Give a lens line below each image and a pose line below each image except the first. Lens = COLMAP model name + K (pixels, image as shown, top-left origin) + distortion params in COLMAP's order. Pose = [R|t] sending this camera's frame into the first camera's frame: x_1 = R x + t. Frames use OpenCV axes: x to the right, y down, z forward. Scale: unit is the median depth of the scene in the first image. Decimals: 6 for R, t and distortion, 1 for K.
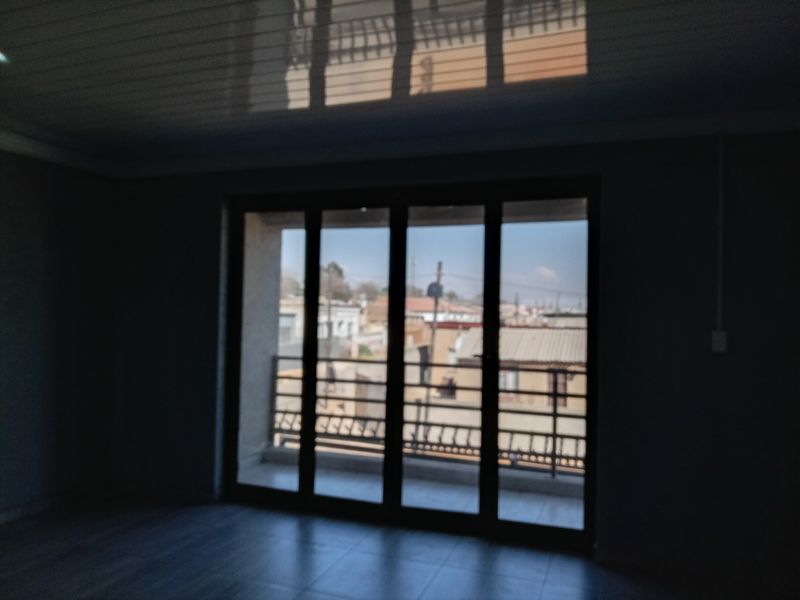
lens RADIAL K [[585.0, 0, 400.0], [0, 585.0, 300.0], [0, 0, 1]] dist [-0.041505, -0.002914]
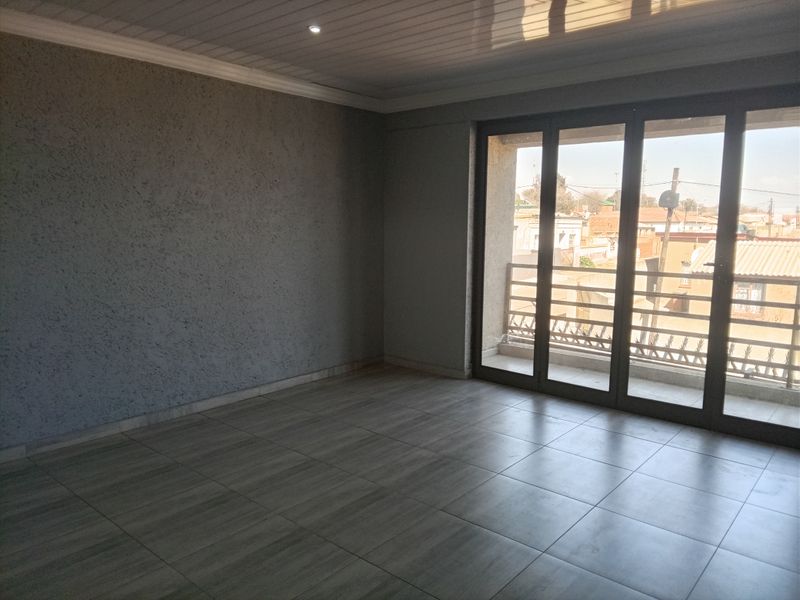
lens RADIAL K [[586.5, 0, 385.0], [0, 586.5, 301.2], [0, 0, 1]] dist [0.003907, -0.004490]
pose [[0.926996, 0.041775, -0.372738, -0.012117], [0.014875, 0.988902, 0.147825, -0.003779], [0.374777, -0.142577, 0.916086, -0.151420]]
